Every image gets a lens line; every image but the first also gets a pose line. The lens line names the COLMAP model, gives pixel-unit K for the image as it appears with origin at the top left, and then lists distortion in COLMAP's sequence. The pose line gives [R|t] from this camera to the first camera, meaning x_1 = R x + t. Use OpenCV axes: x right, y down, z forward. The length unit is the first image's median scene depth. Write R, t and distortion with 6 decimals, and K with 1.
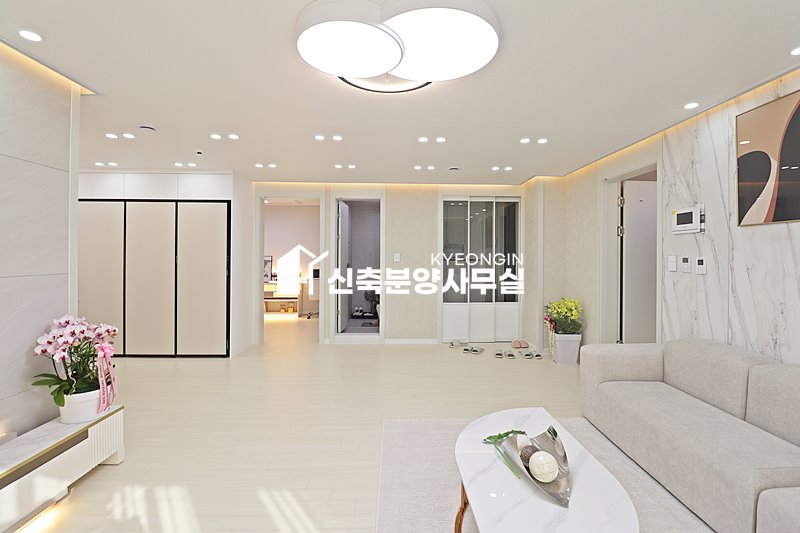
lens RADIAL K [[367.2, 0, 403.8], [0, 367.2, 256.2], [0, 0, 1]] dist [-0.001560, -0.011383]
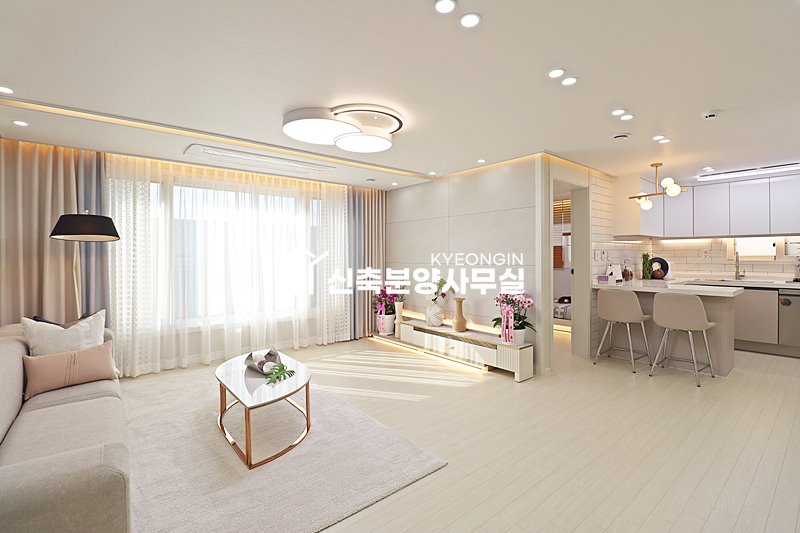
lens RADIAL K [[367.9, 0, 402.6], [0, 367.9, 258.6], [0, 0, 1]] dist [0.000123, -0.012310]
pose [[-0.787962, 0.001457, -0.615722, 0.363706], [-0.000911, 0.999993, 0.003533, 0.005856], [0.615723, 0.003345, -0.787955, 1.117526]]
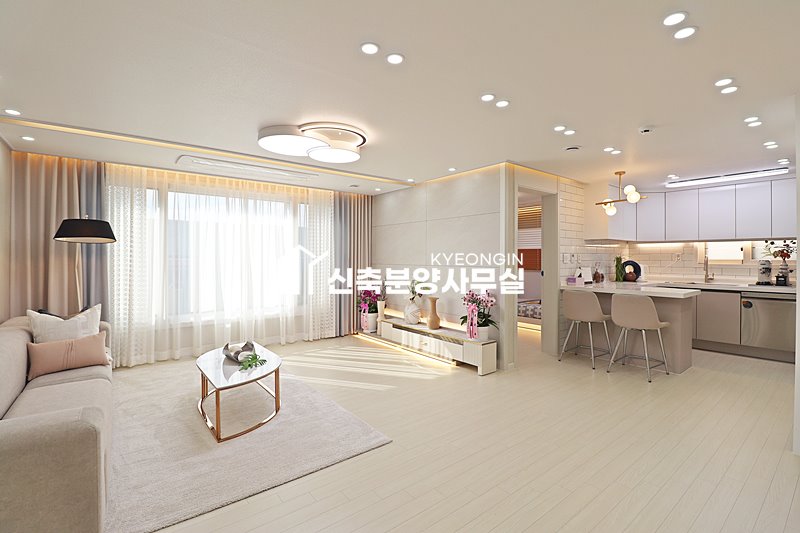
lens RADIAL K [[367.9, 0, 402.6], [0, 367.9, 258.6], [0, 0, 1]] dist [0.000123, -0.012310]
pose [[-0.800371, -0.006144, -0.599474, 0.333228], [-0.007124, 0.999974, -0.000737, 0.005101], [0.599463, 0.003681, -0.800394, 1.237461]]
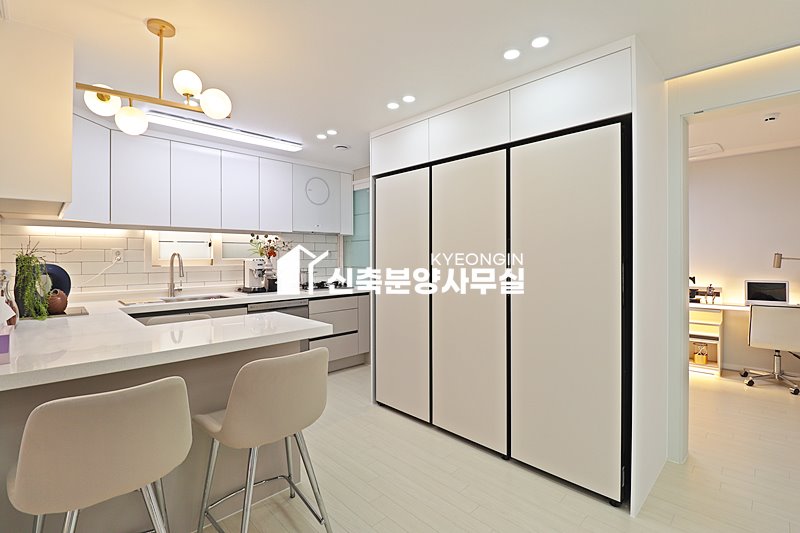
lens RADIAL K [[371.1, 0, 402.0], [0, 371.1, 257.8], [0, 0, 1]] dist [-0.000620, -0.012602]
pose [[0.677465, -0.005345, -0.735535, -0.400846], [0.007312, 0.999973, -0.000531, -0.000212], [0.735518, -0.005019, 0.677486, 0.635609]]
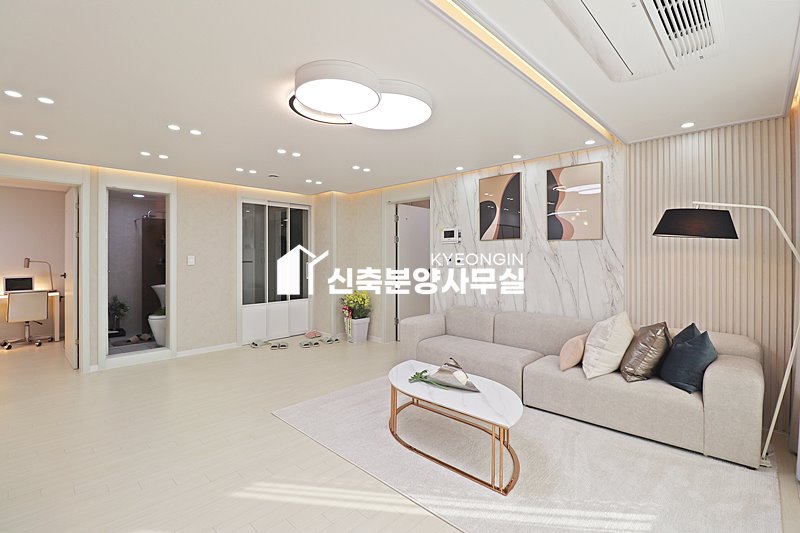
lens RADIAL K [[367.9, 0, 402.6], [0, 367.9, 258.6], [0, 0, 1]] dist [0.000123, -0.012310]
pose [[0.715780, -0.007925, 0.698281, -0.376894], [0.005372, 0.999969, 0.005843, -0.003497], [-0.698305, -0.000431, 0.715800, -0.023741]]
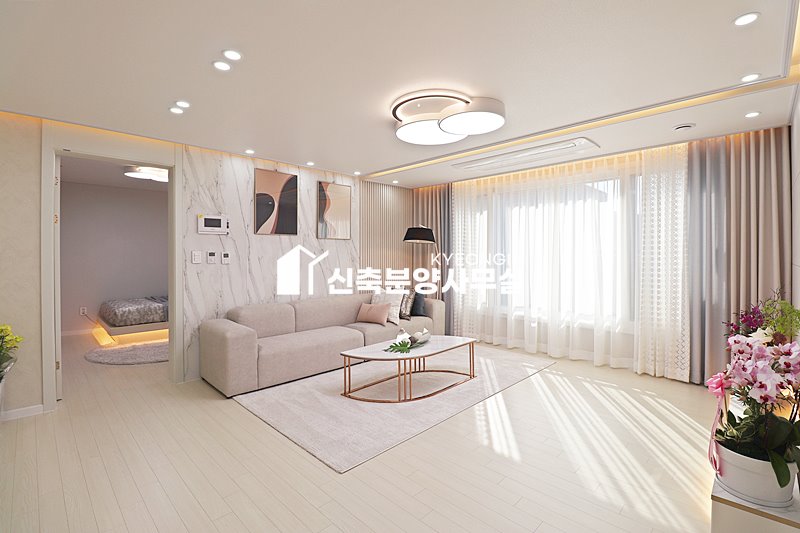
lens RADIAL K [[367.9, 0, 402.6], [0, 367.9, 258.6], [0, 0, 1]] dist [0.000123, -0.012310]
pose [[-0.693333, -0.009672, 0.720552, -0.477162], [0.000090, 0.999909, 0.013509, 0.006101], [-0.720617, 0.009431, -0.693269, 1.015714]]
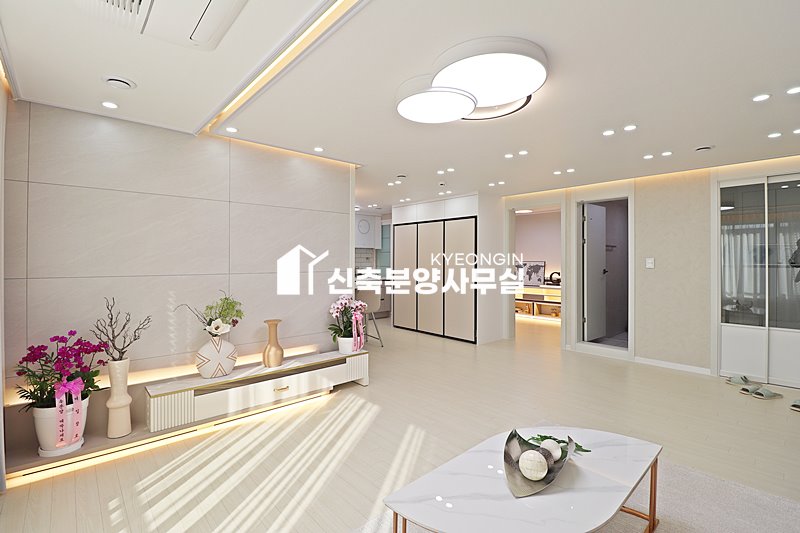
lens RADIAL K [[367.9, 0, 402.6], [0, 367.9, 258.6], [0, 0, 1]] dist [0.000123, -0.012310]
pose [[0.649927, -0.007629, -0.759958, 0.343636], [0.000832, 0.999956, -0.009327, 0.001809], [0.759996, 0.005430, 0.649905, 0.016495]]
